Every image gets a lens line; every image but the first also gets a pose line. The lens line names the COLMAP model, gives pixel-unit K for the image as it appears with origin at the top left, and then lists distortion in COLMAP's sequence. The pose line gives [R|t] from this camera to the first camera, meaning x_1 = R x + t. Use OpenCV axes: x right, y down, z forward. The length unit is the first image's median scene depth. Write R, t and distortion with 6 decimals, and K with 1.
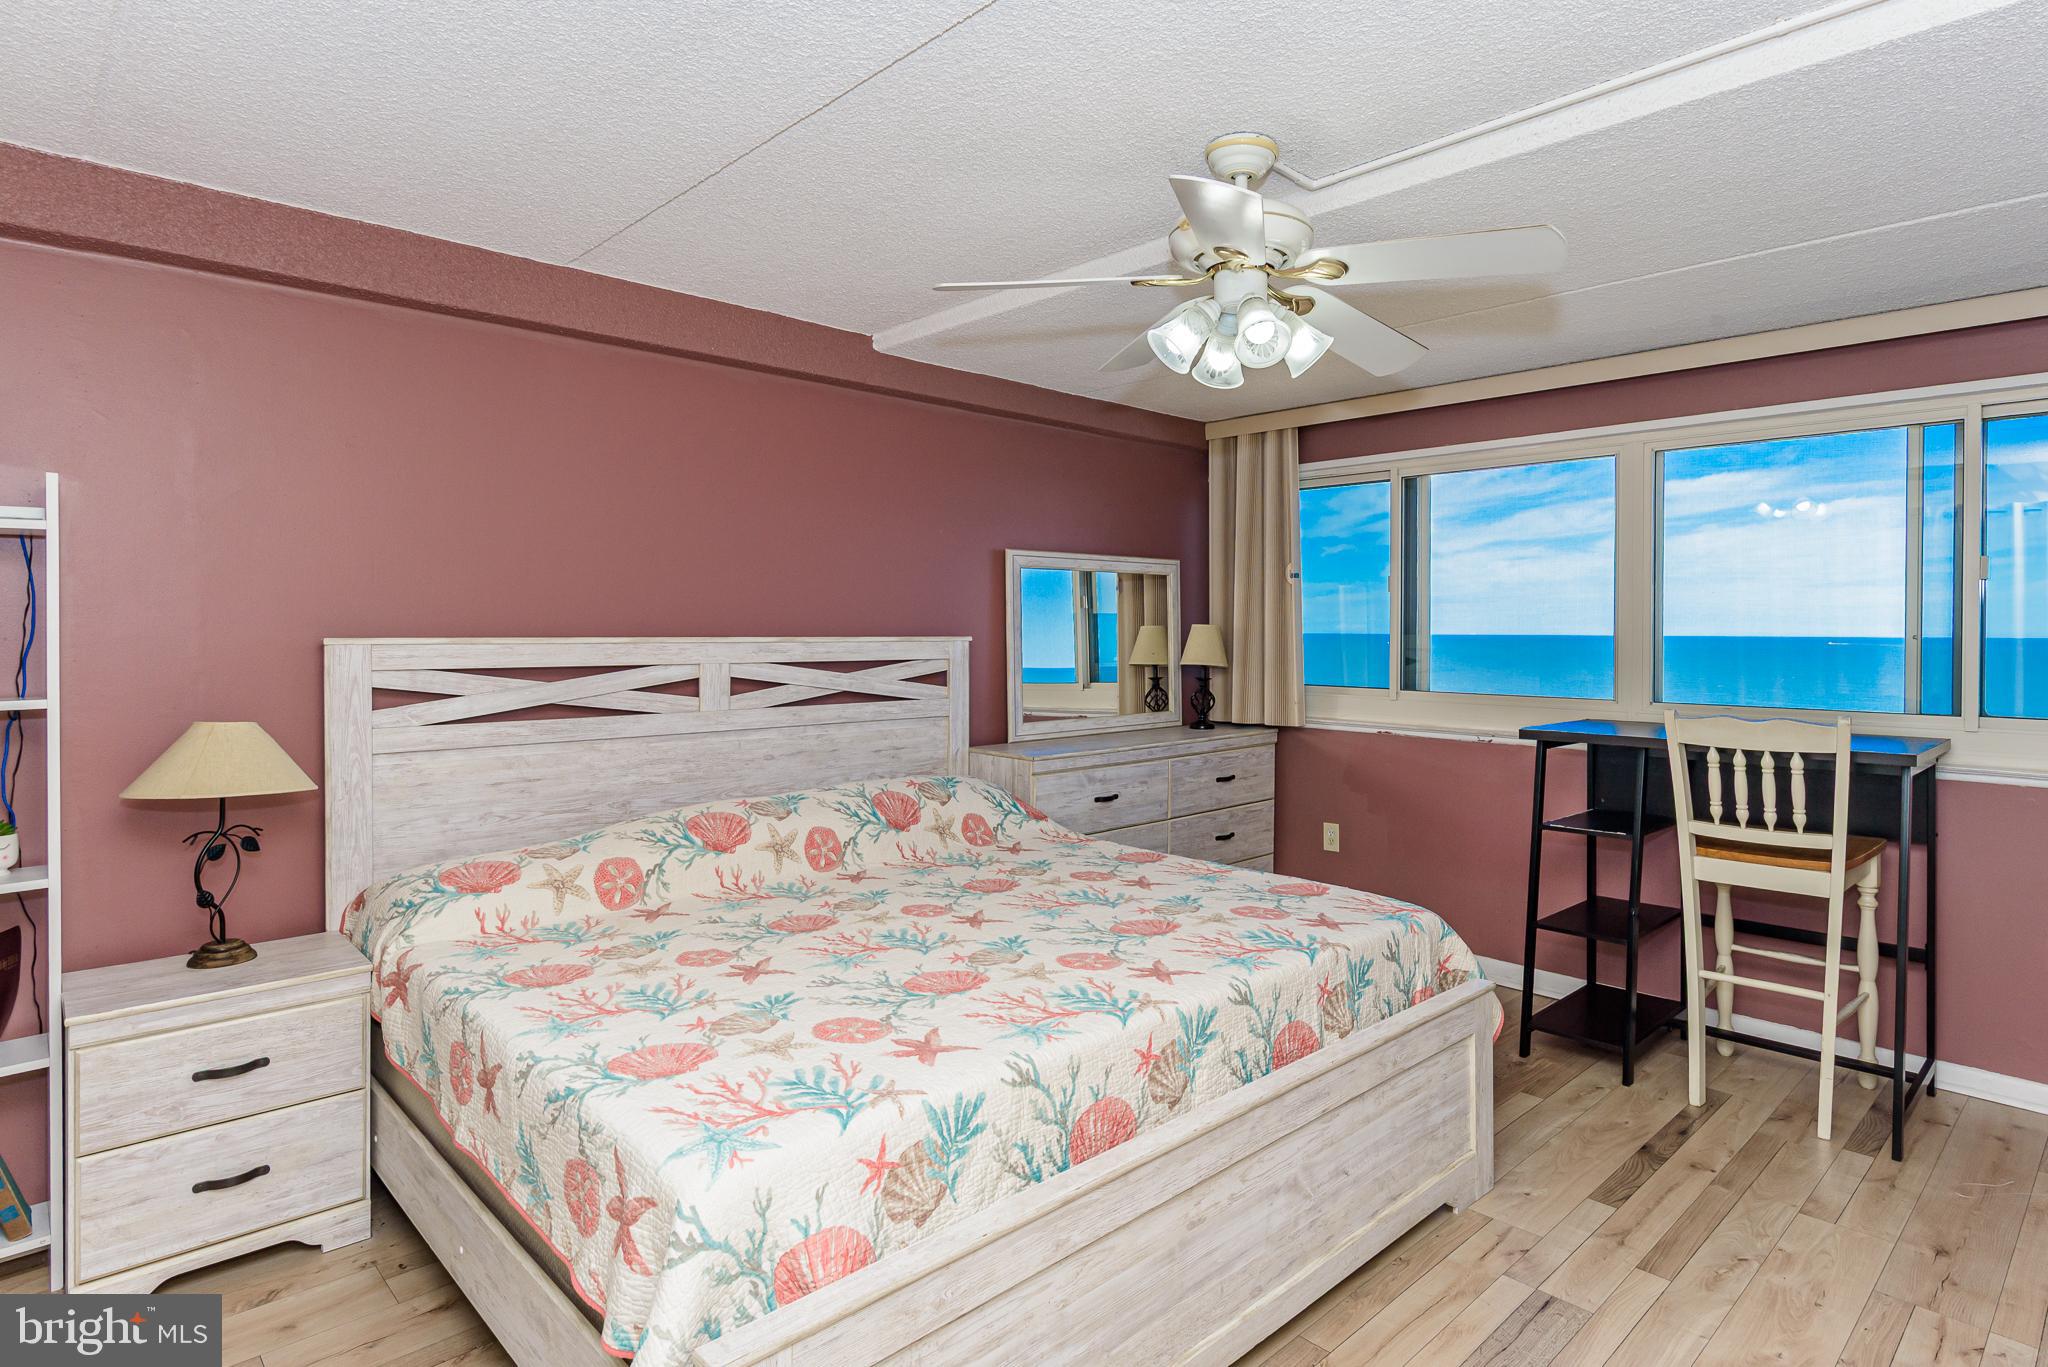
lens RADIAL K [[1109.4, 0, 1108.9], [0, 1109.4, 637.3], [0, 0, 1]] dist [0.005593, 0.000681]
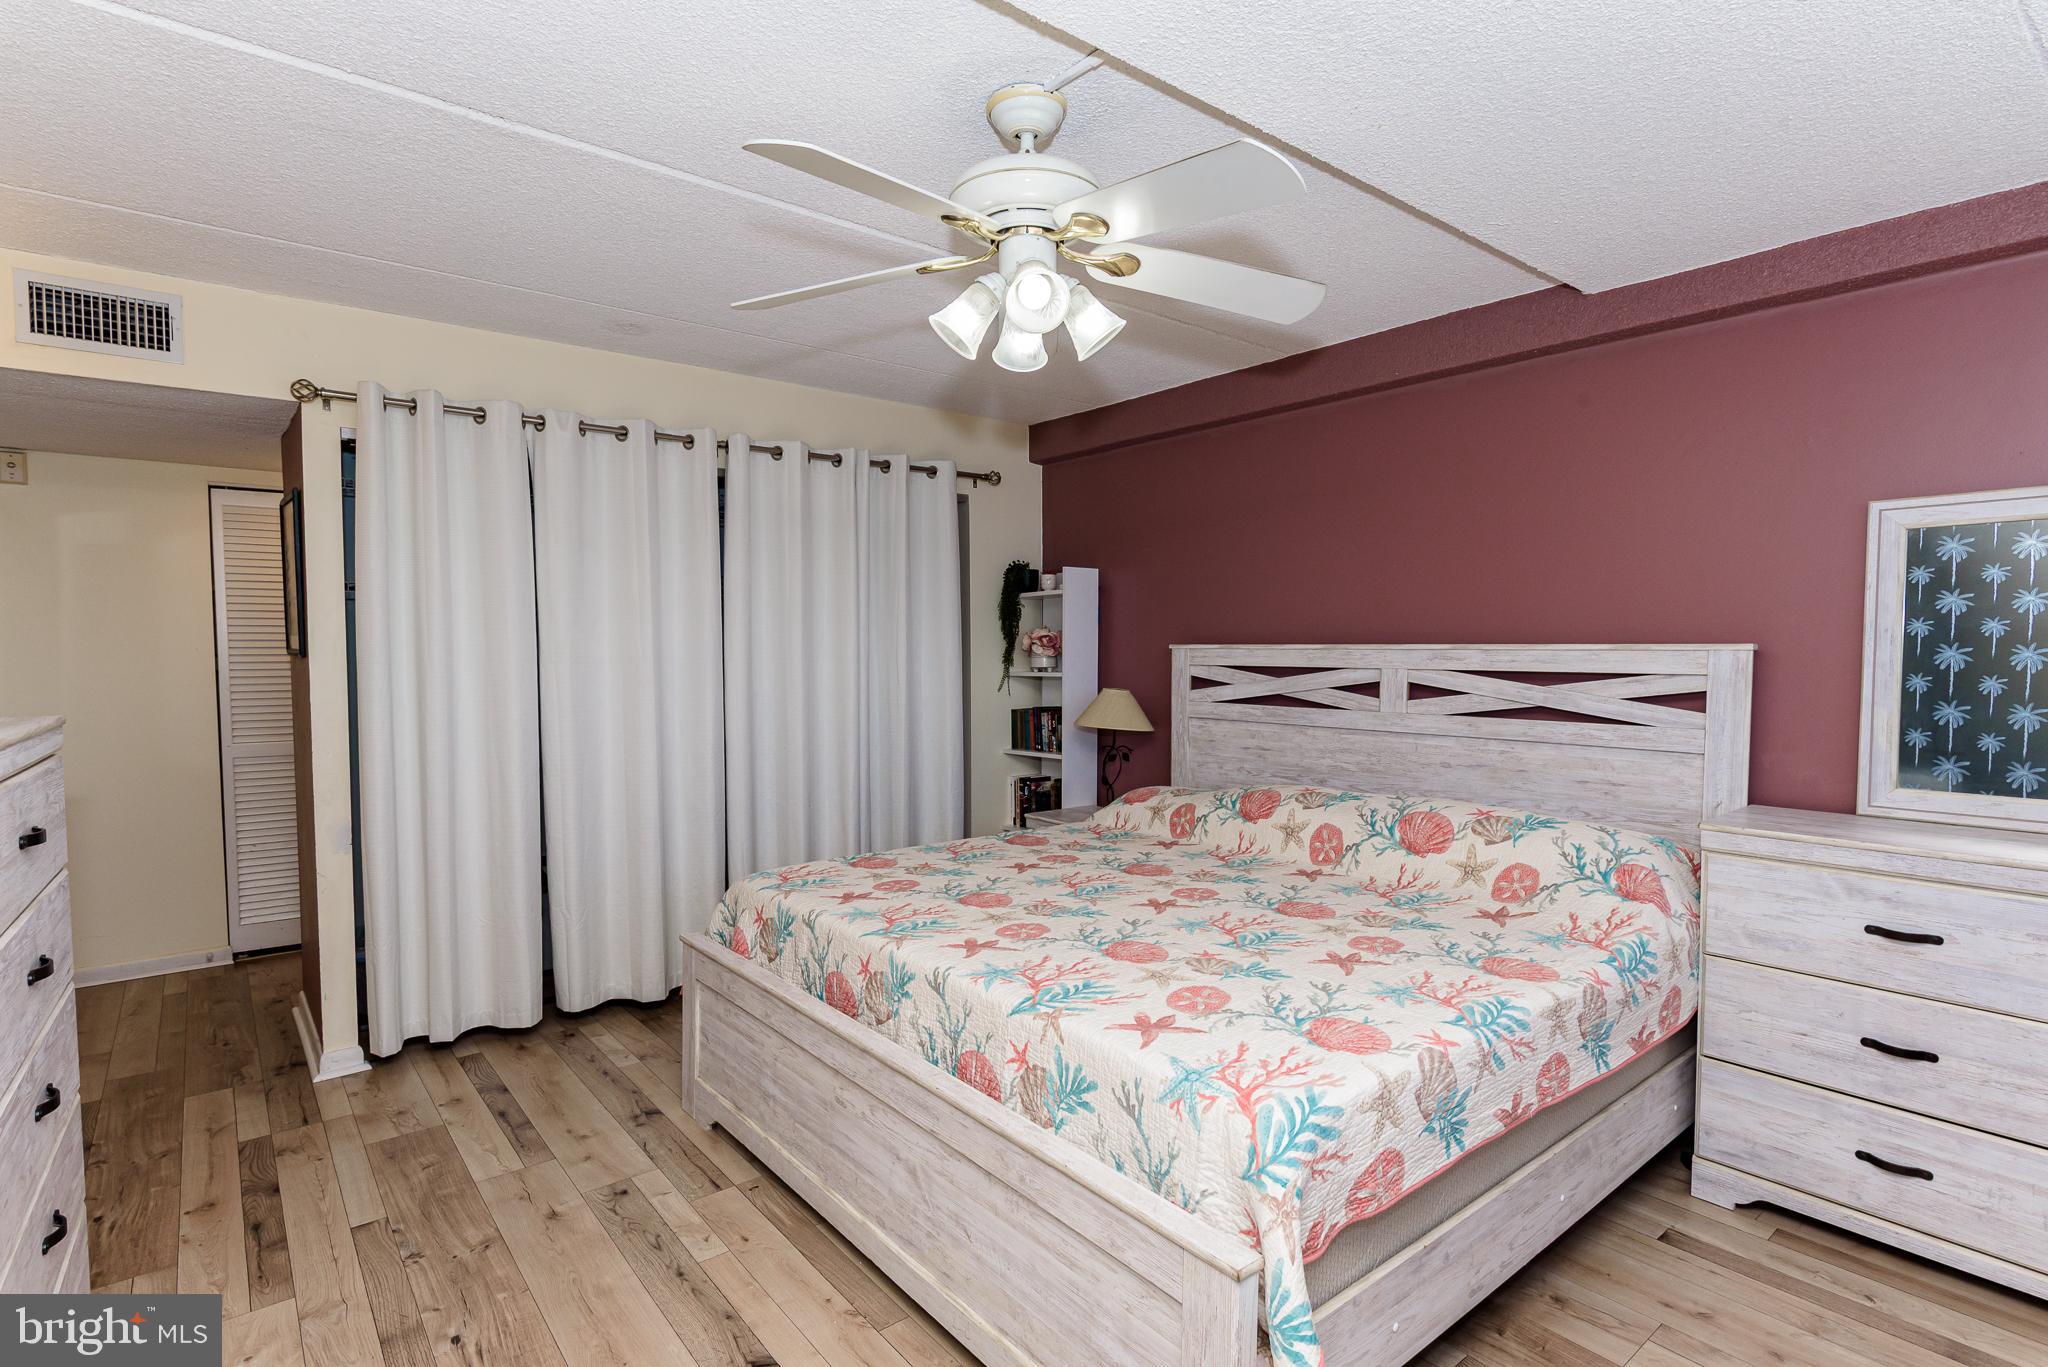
lens RADIAL K [[1028.7, 0, 1020.6], [0, 1028.7, 691.4], [0, 0, 1]] dist [0.001085, 0.000177]
pose [[-0.133760, 0.042021, -0.990122, 0.656889], [-0.003940, 0.999070, 0.042933, 0.004041], [0.991006, 0.009644, -0.133470, 0.746786]]
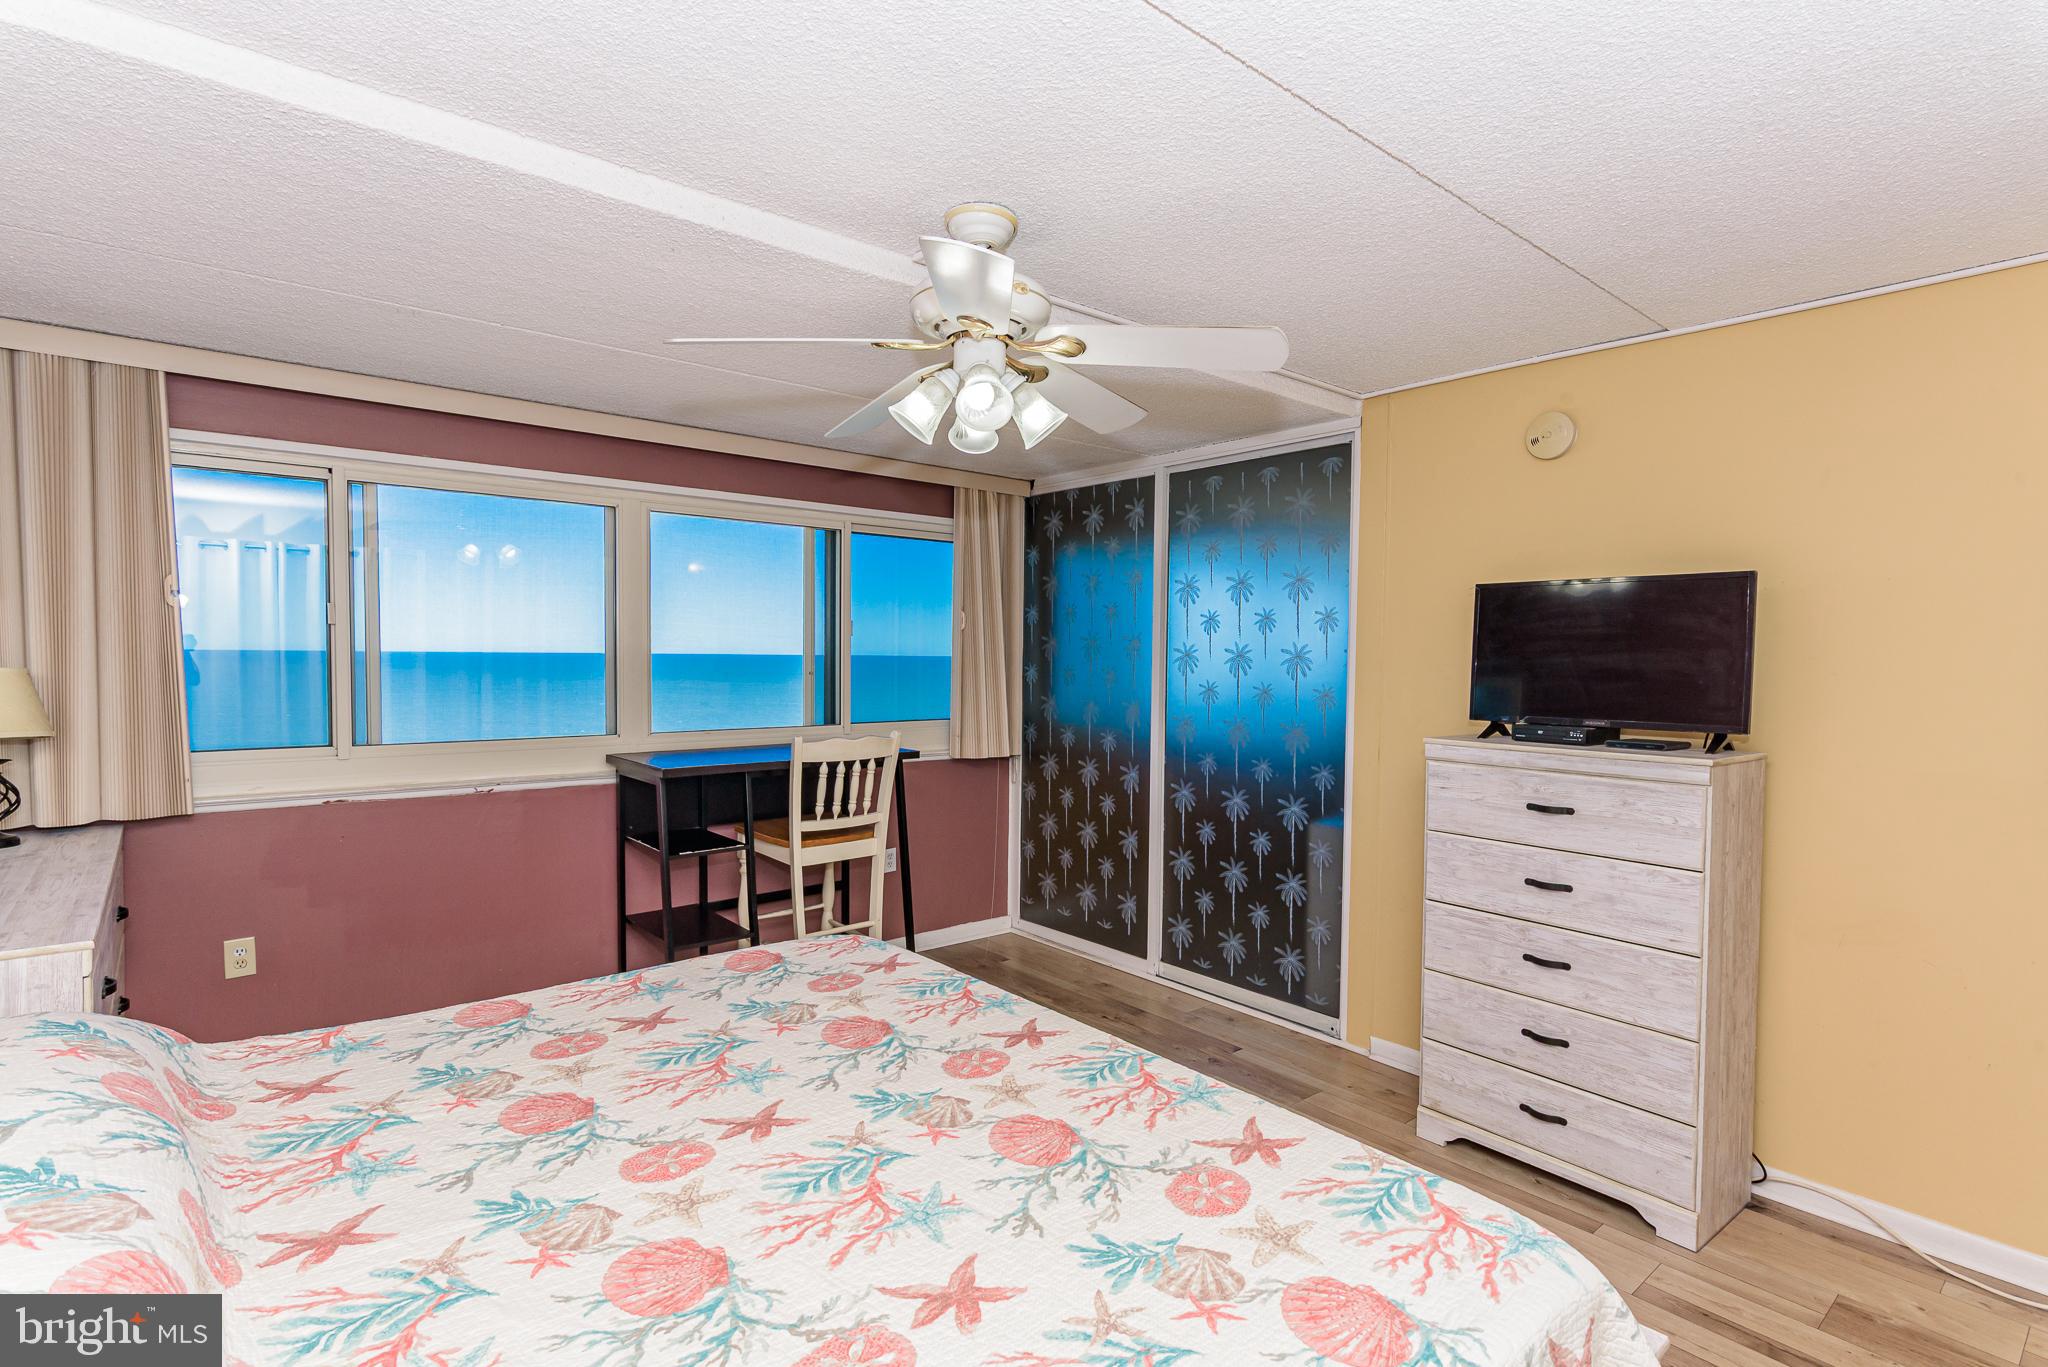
lens RADIAL K [[996.0, 0, 1022.6], [0, 996.0, 696.8], [0, 0, 1]] dist [0.003630, -0.000099]
pose [[0.096940, -0.047465, 0.994158, -0.531360], [-0.001838, 0.998852, 0.047868, -0.030743], [-0.995289, -0.006467, 0.096742, 0.580036]]
